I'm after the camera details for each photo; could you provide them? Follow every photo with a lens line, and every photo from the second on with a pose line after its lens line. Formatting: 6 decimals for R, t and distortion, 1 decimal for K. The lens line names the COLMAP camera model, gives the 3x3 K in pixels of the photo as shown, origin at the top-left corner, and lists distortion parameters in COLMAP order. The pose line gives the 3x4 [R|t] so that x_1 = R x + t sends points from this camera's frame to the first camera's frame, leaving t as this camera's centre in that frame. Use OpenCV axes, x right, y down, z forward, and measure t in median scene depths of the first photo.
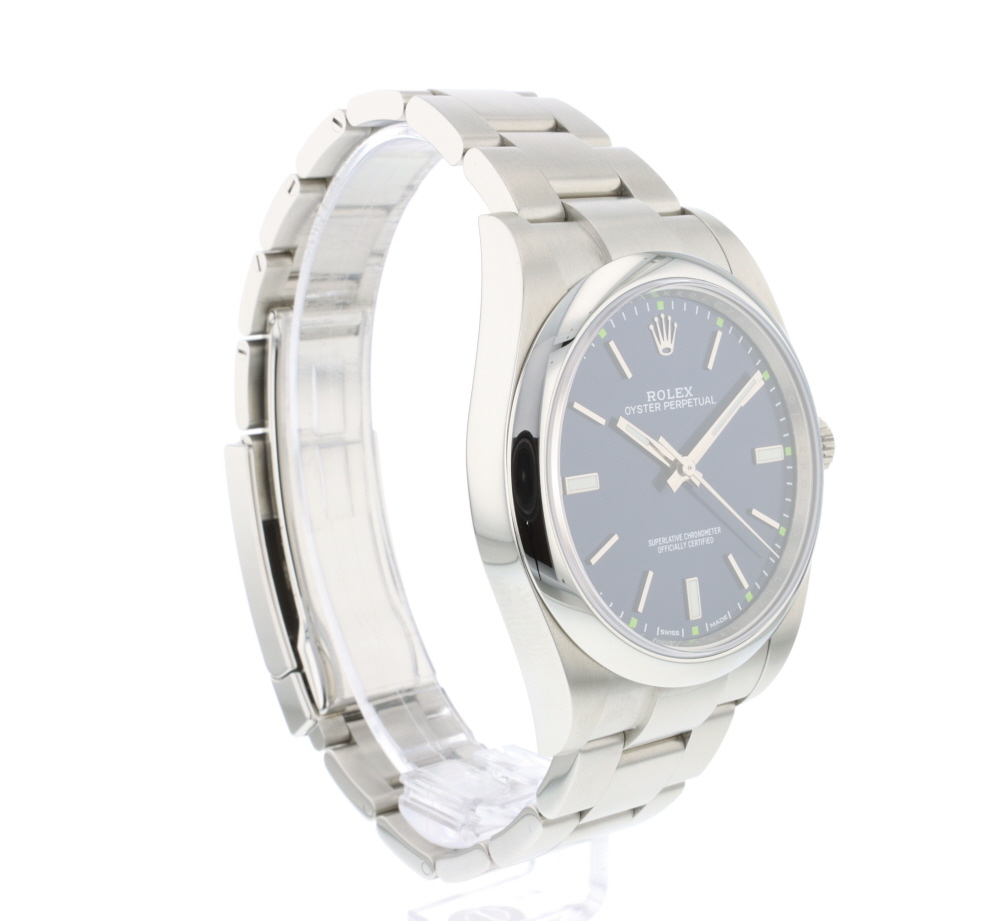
lens RADIAL K [[1870.0, 0, 505.1], [0, 1870.0, 467.3], [0, 0, 1]] dist [0.099095, 0.000000]
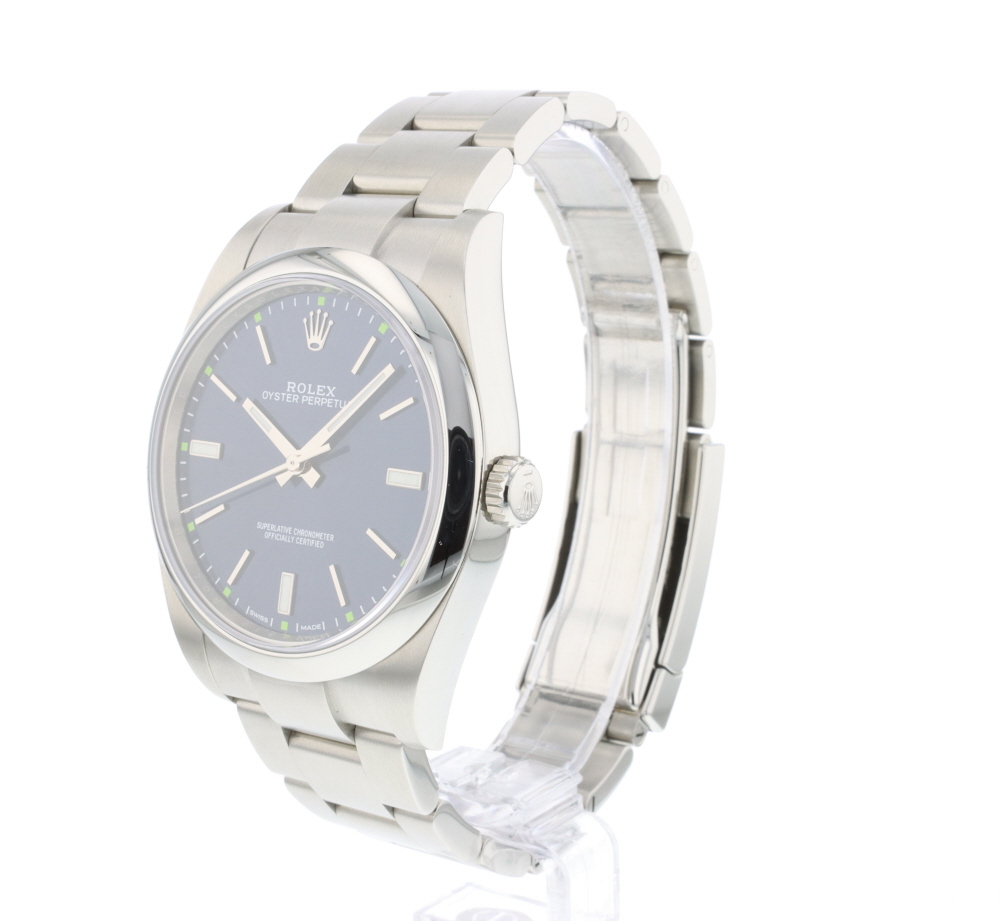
lens RADIAL K [[1870.0, 0, 504.2], [0, 1870.0, 454.7], [0, 0, 1]] dist [0.099095, 0.000000]
pose [[0.261127, 0.163052, -0.951434, 1.074606], [-0.184126, 0.975948, 0.116719, -0.140997], [0.947581, 0.144705, 0.284868, 0.817361]]
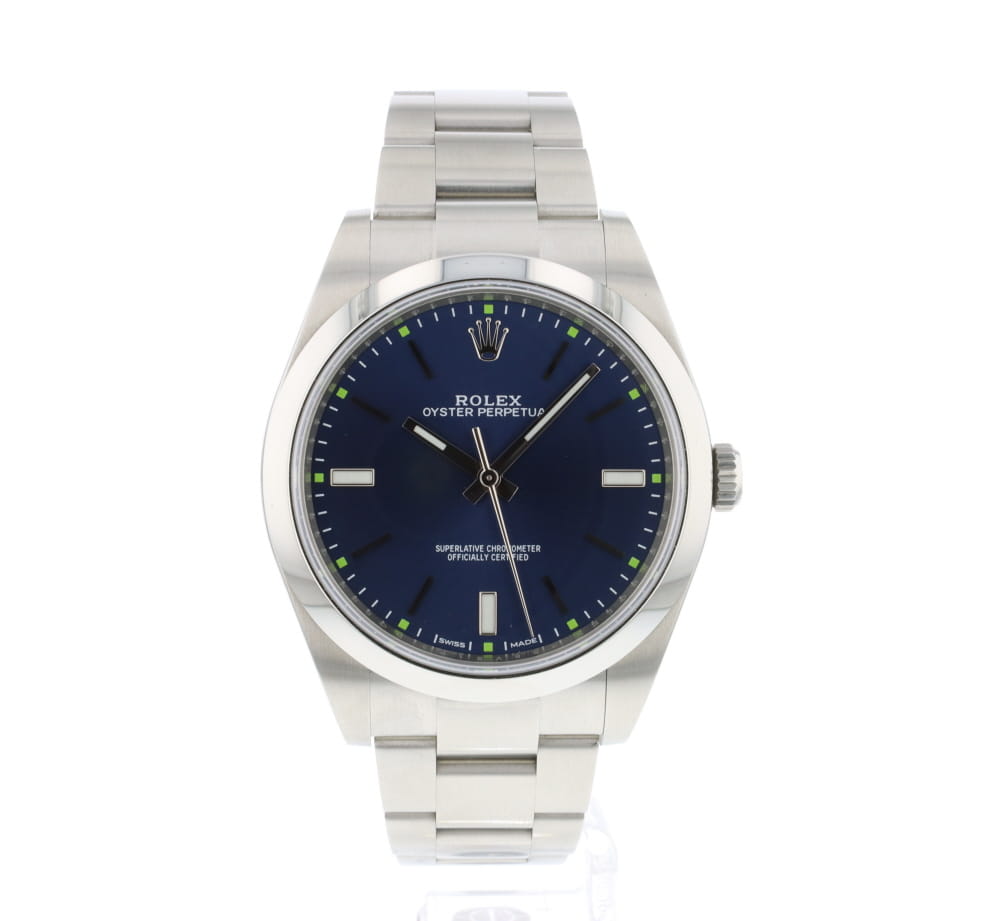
lens RADIAL K [[1870.0, 0, 501.9], [0, 1870.0, 459.5], [0, 0, 1]] dist [0.099095, 0.000000]
pose [[0.783577, 0.111213, -0.611260, 0.690125], [-0.113781, 0.992897, 0.034792, -0.043348], [0.610788, 0.042288, 0.790664, 0.238181]]
